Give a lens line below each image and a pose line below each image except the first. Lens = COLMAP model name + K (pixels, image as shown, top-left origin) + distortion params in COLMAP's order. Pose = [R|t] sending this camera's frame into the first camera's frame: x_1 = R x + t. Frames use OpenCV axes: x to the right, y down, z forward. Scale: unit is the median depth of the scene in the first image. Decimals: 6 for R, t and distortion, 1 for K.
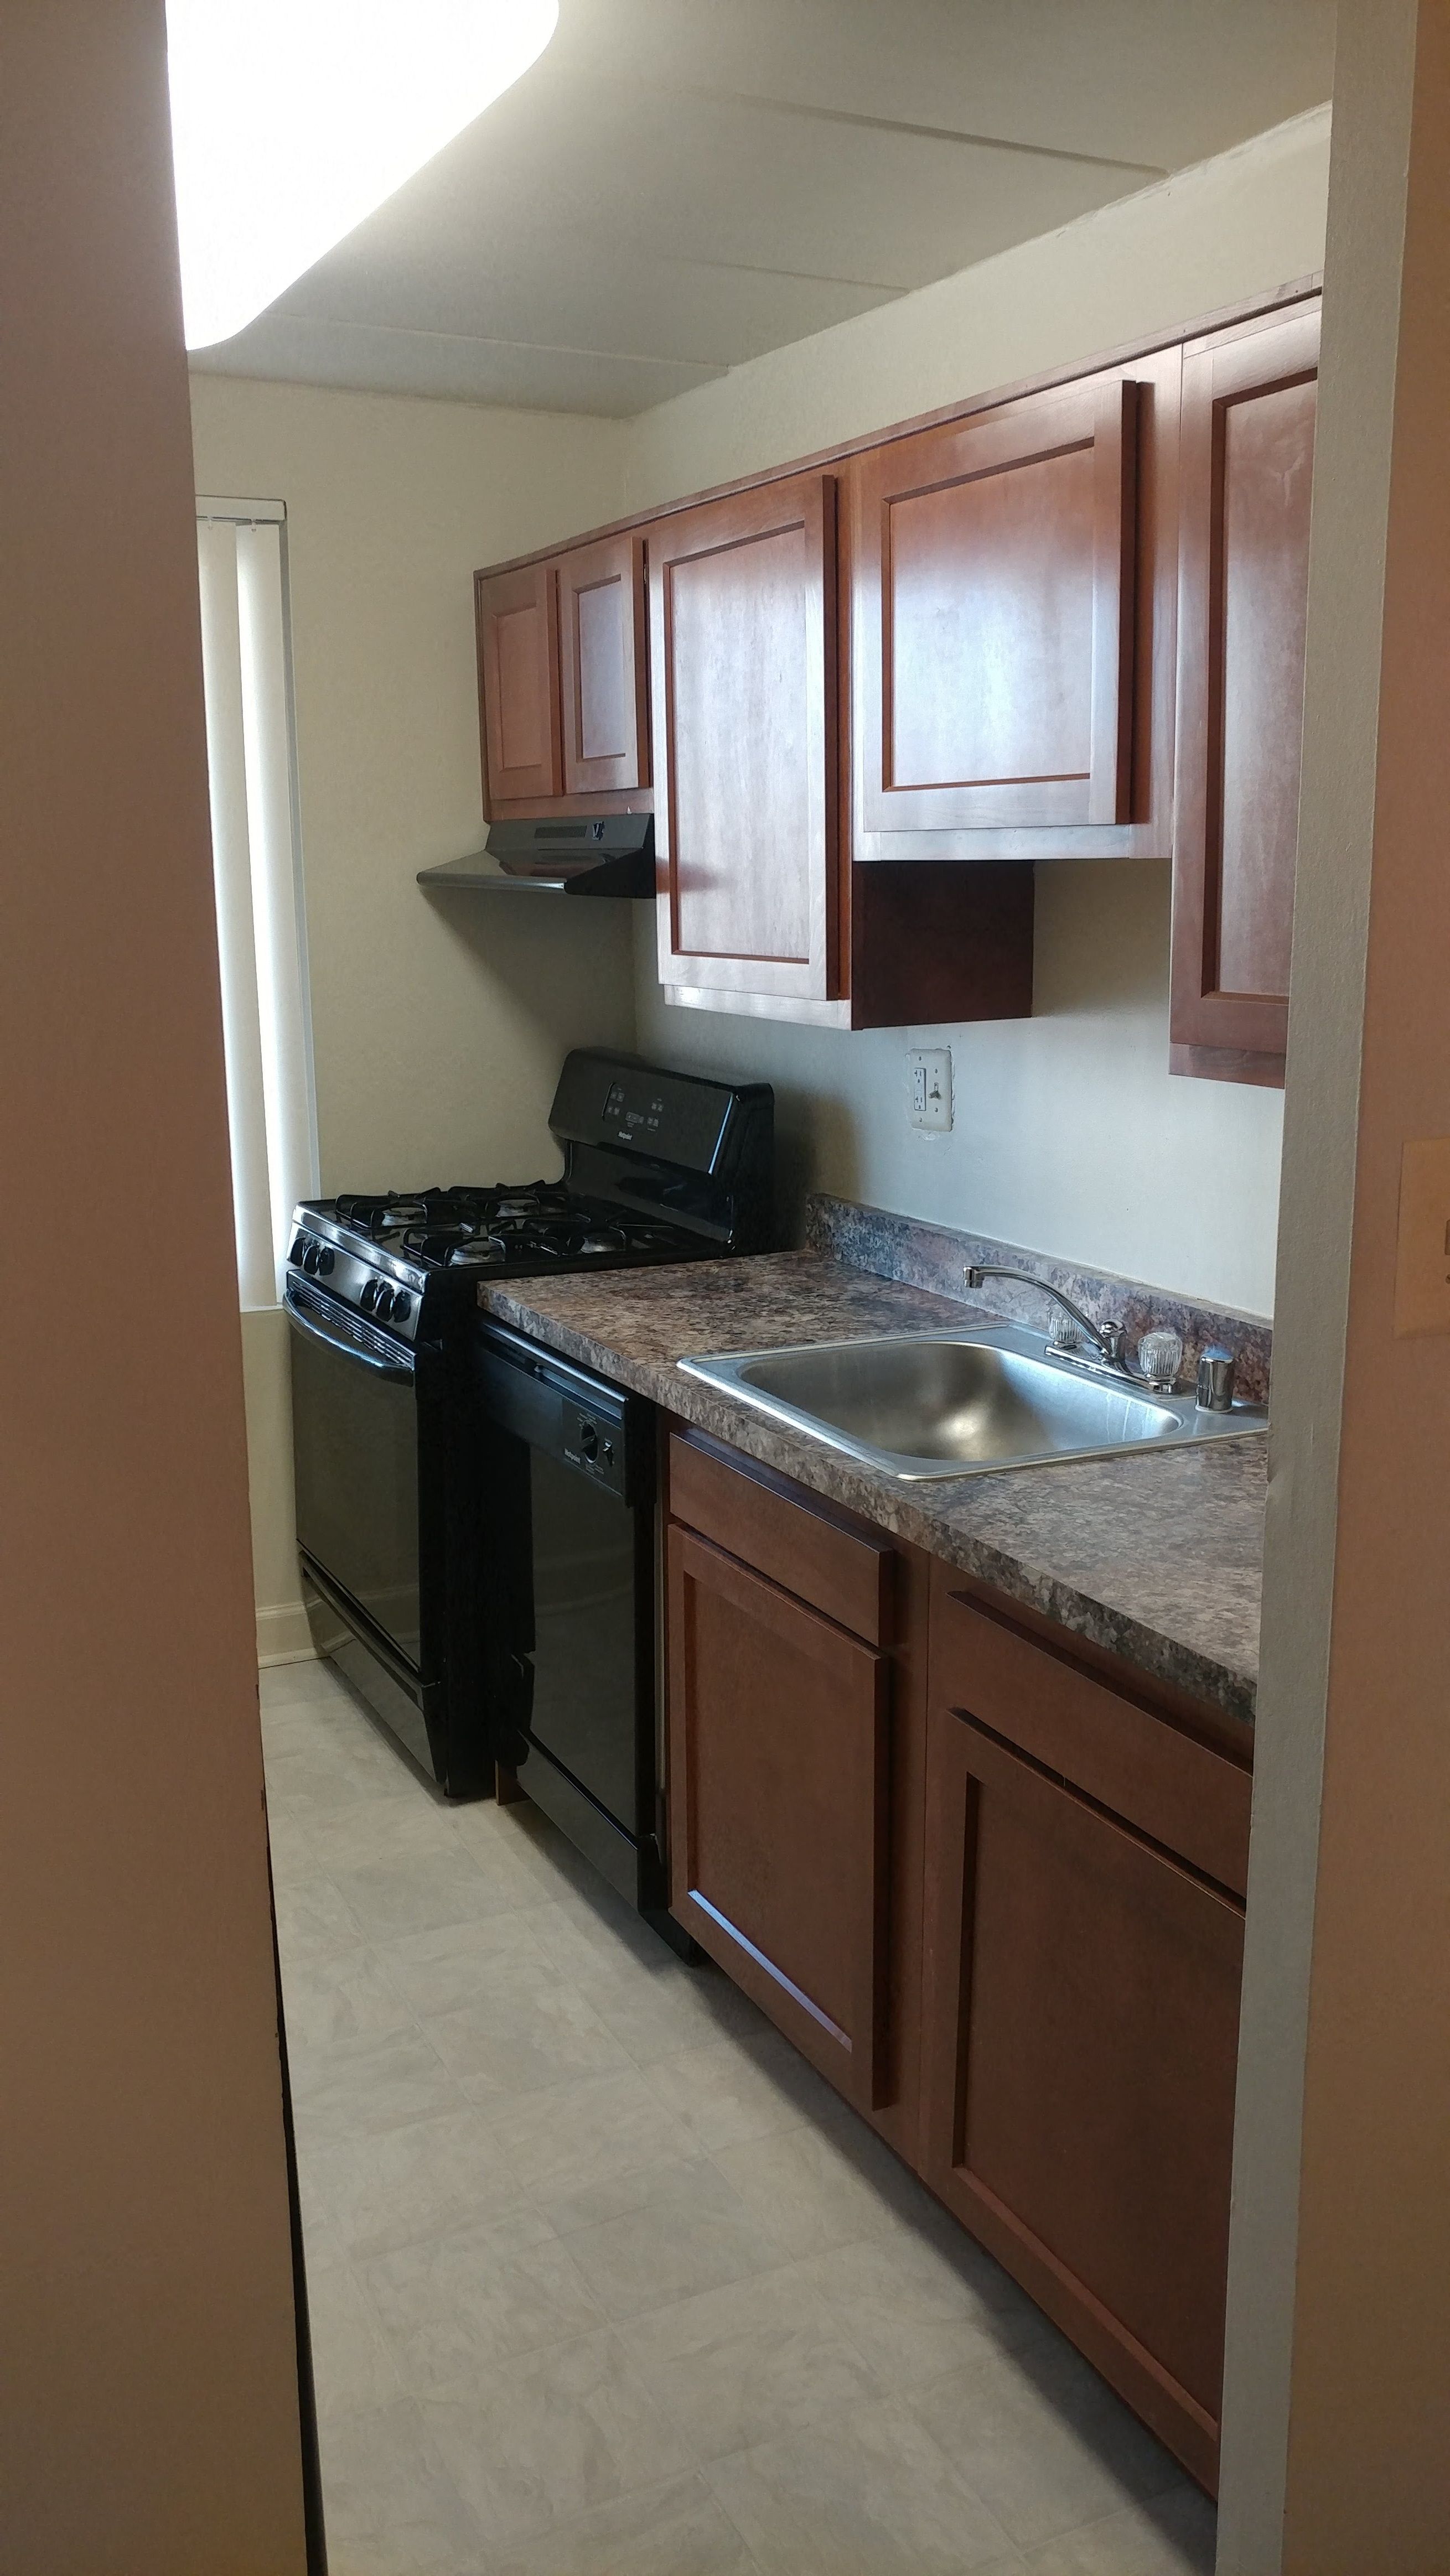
lens RADIAL K [[2119.3, 0, 725.2], [0, 2119.3, 1297.0], [0, 0, 1]] dist [0.017103, -0.077062]
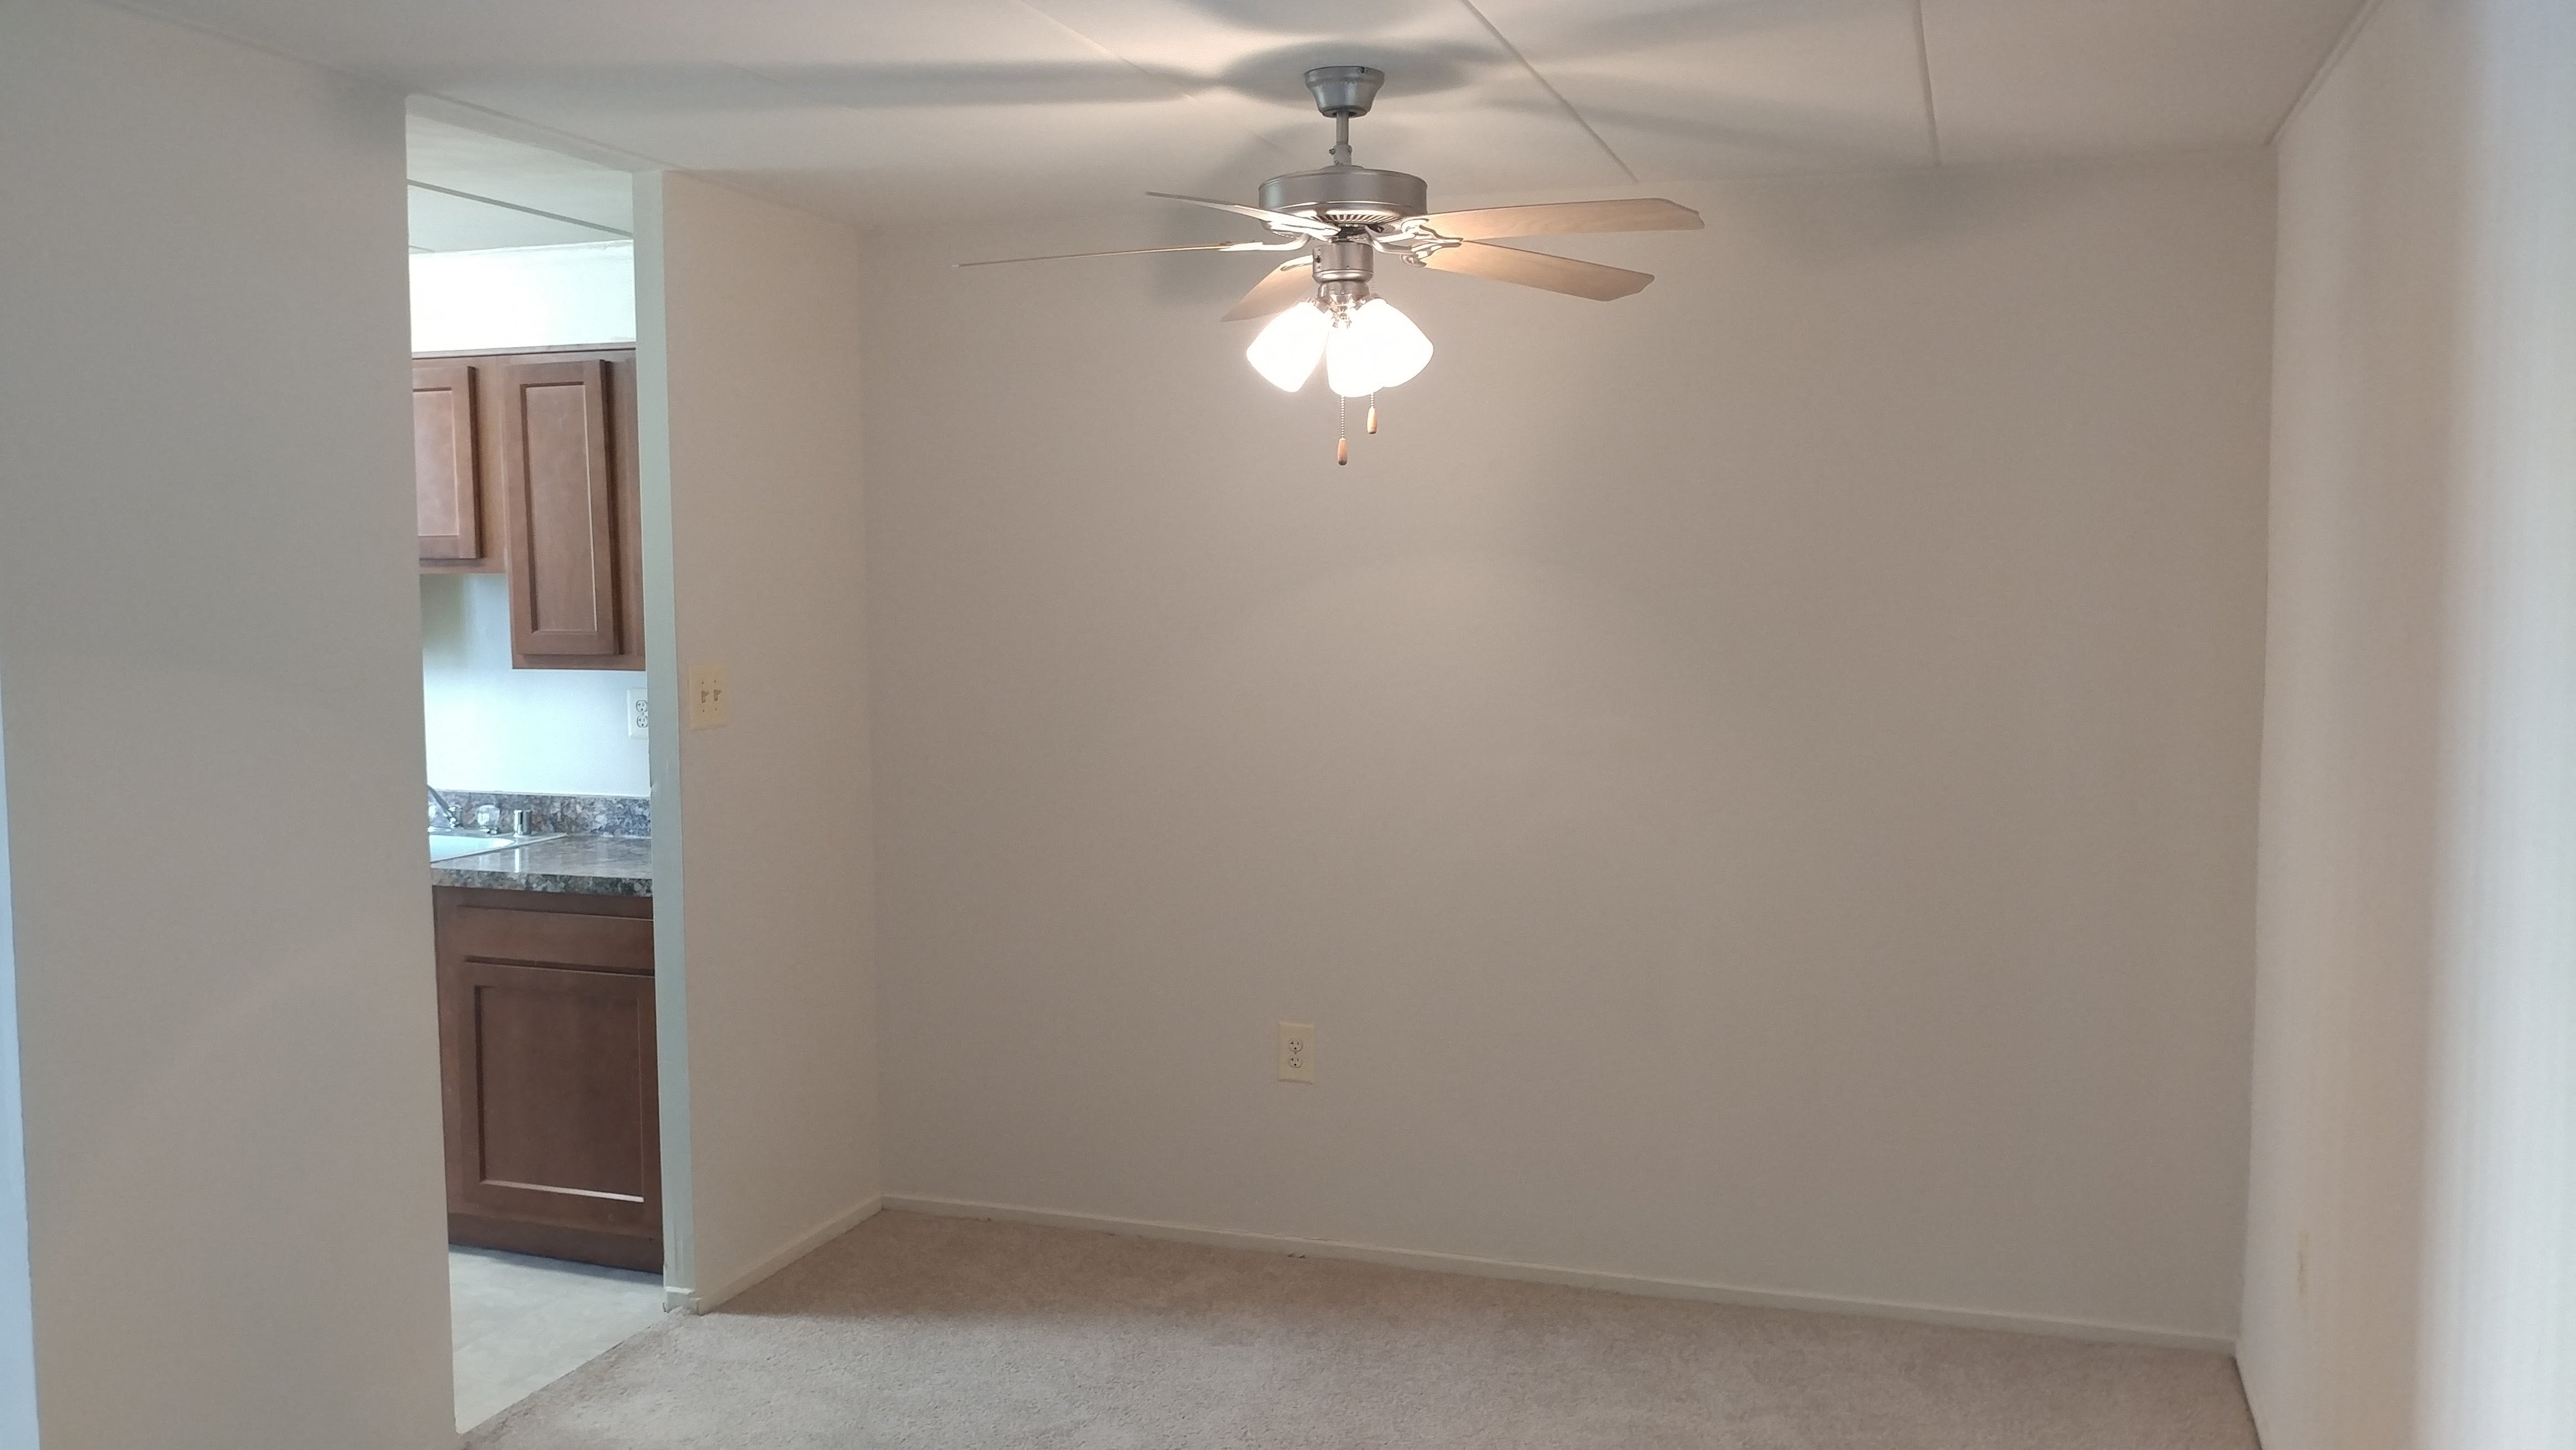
lens RADIAL K [[2119.3, 0, 1270.3], [0, 2119.3, 740.4], [0, 0, 1]] dist [0.017103, -0.077062]
pose [[0.710972, -0.055895, 0.700996, -0.576018], [0.144570, 0.987161, -0.067915, 0.170680], [-0.688200, 0.149629, 0.709924, -0.807408]]
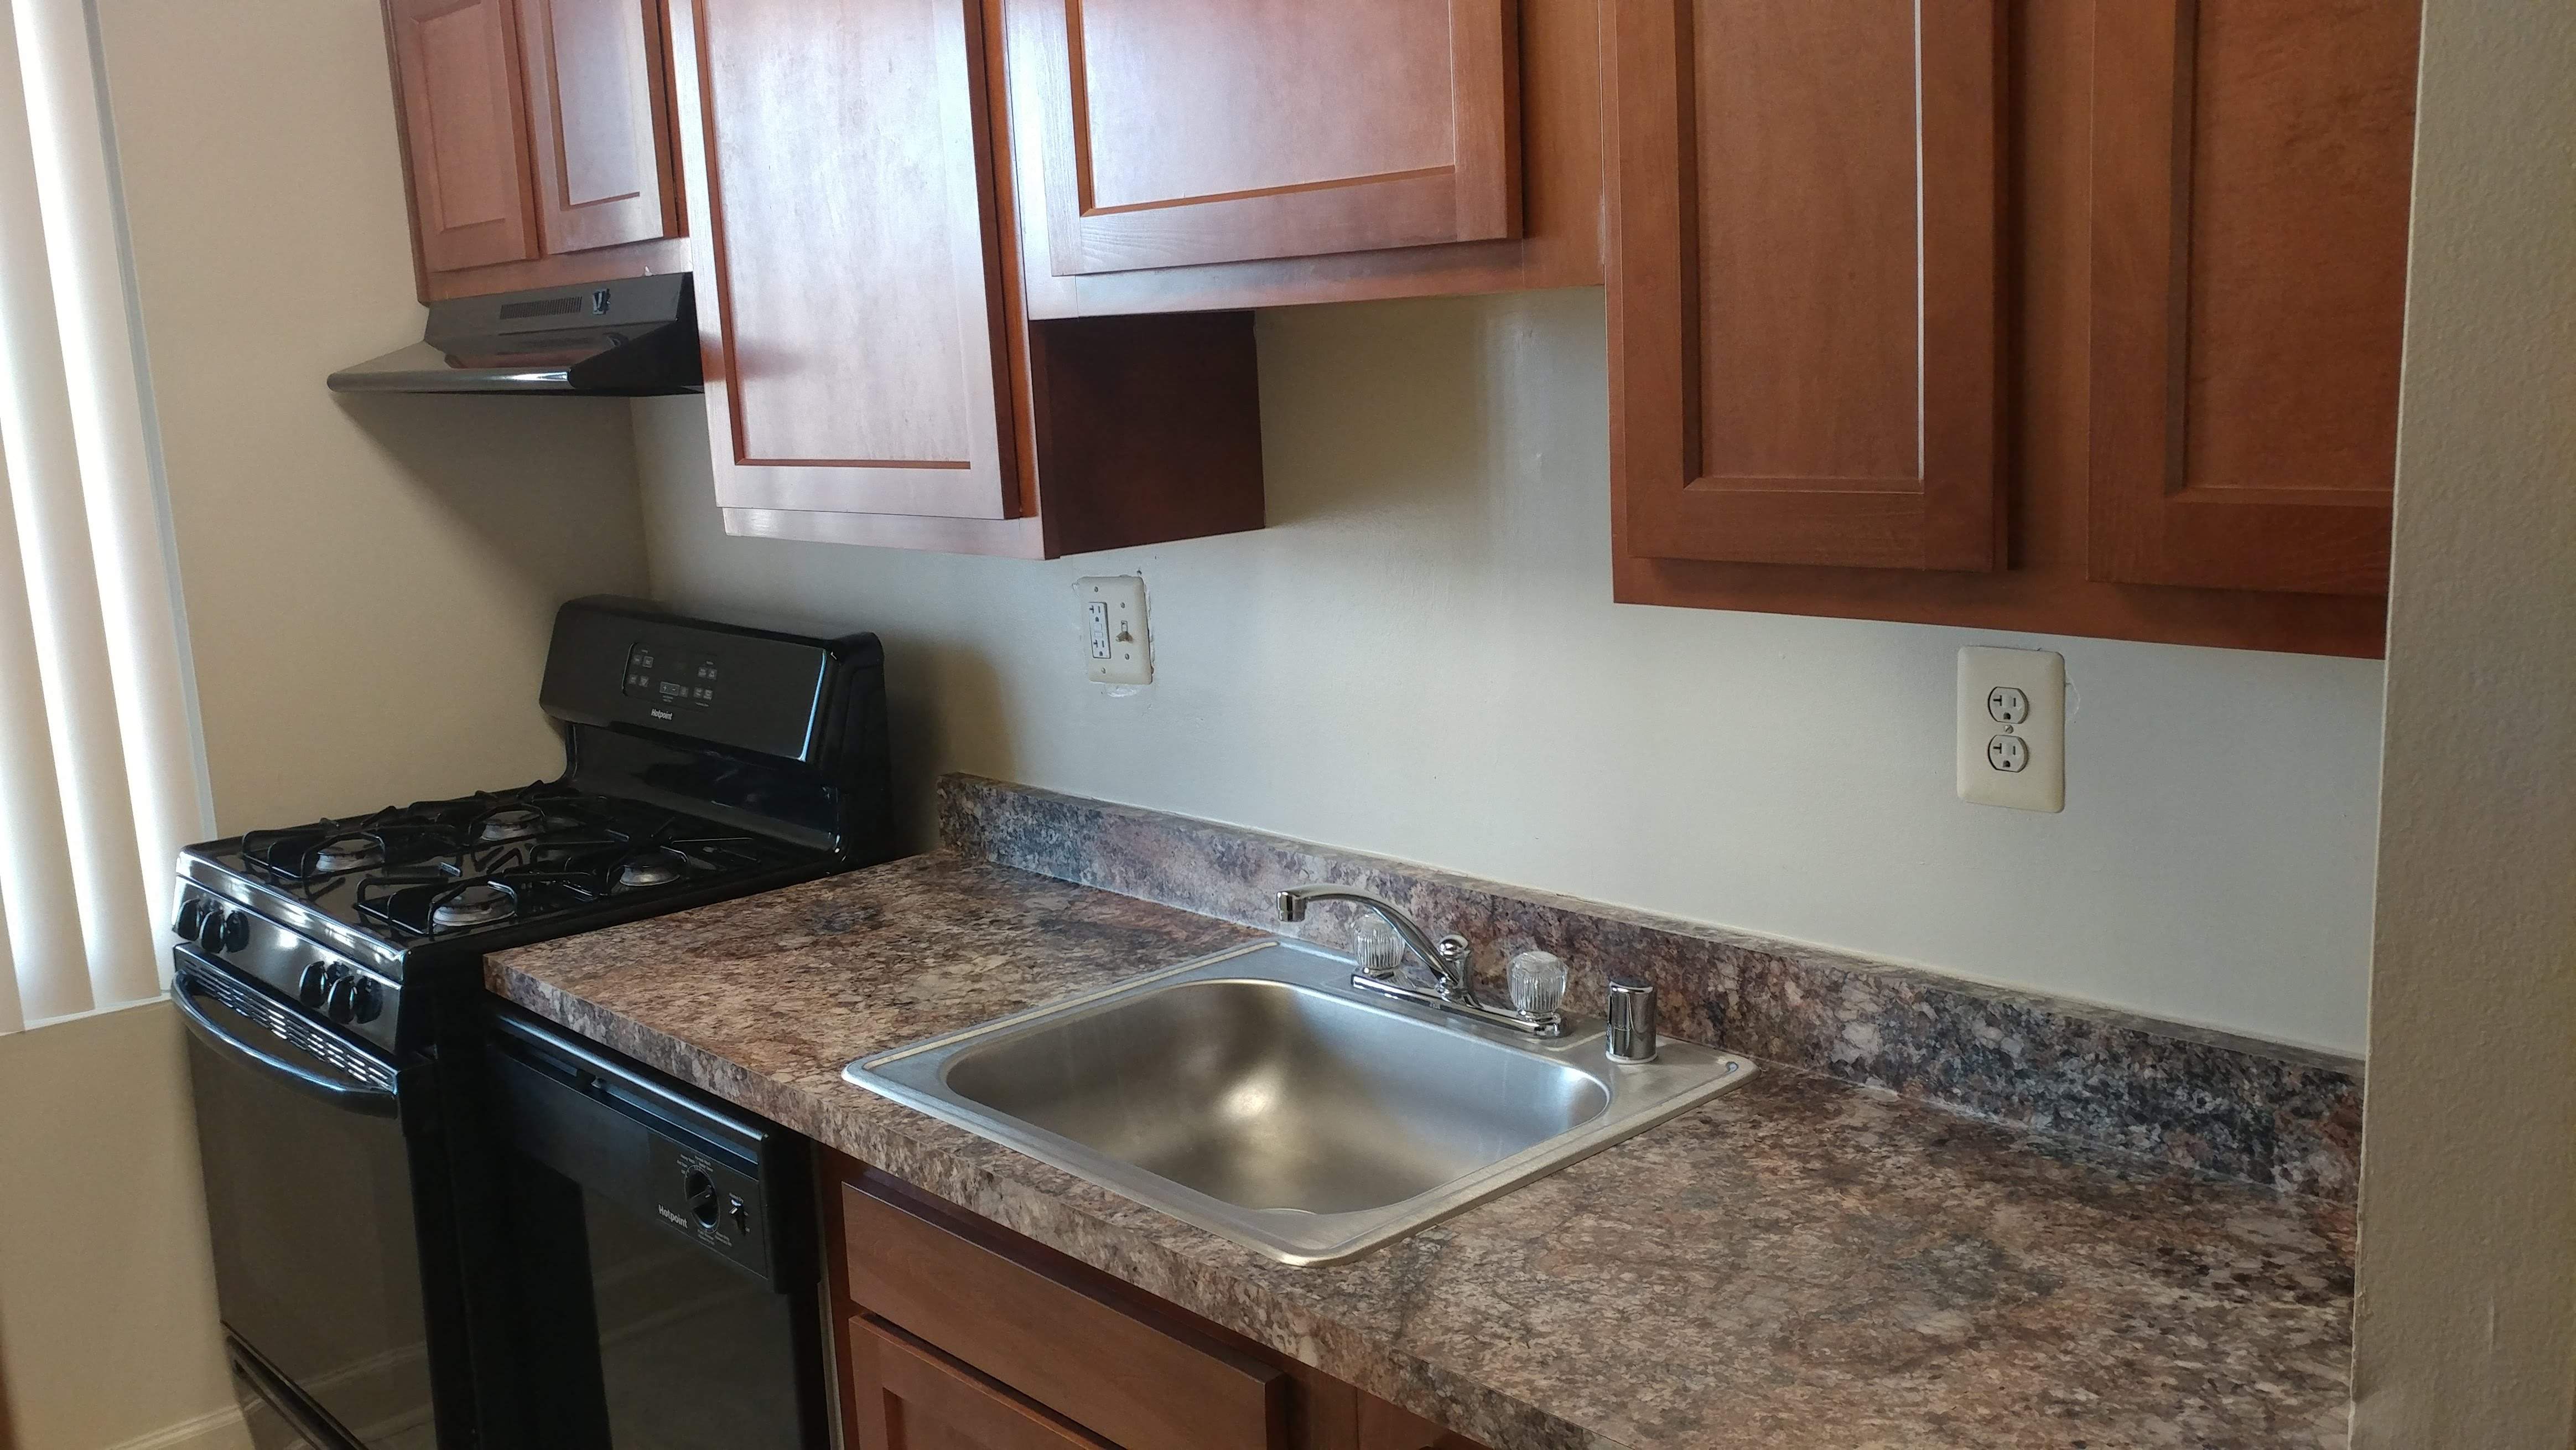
lens RADIAL K [[2119.3, 0, 1297.9], [0, 2119.3, 707.2], [0, 0, 1]] dist [0.017103, -0.077062]
pose [[0.953040, -0.084290, 0.290877, -0.063779], [0.096332, 0.994975, -0.027303, -0.046546], [-0.287114, 0.054041, 0.956371, 0.286824]]
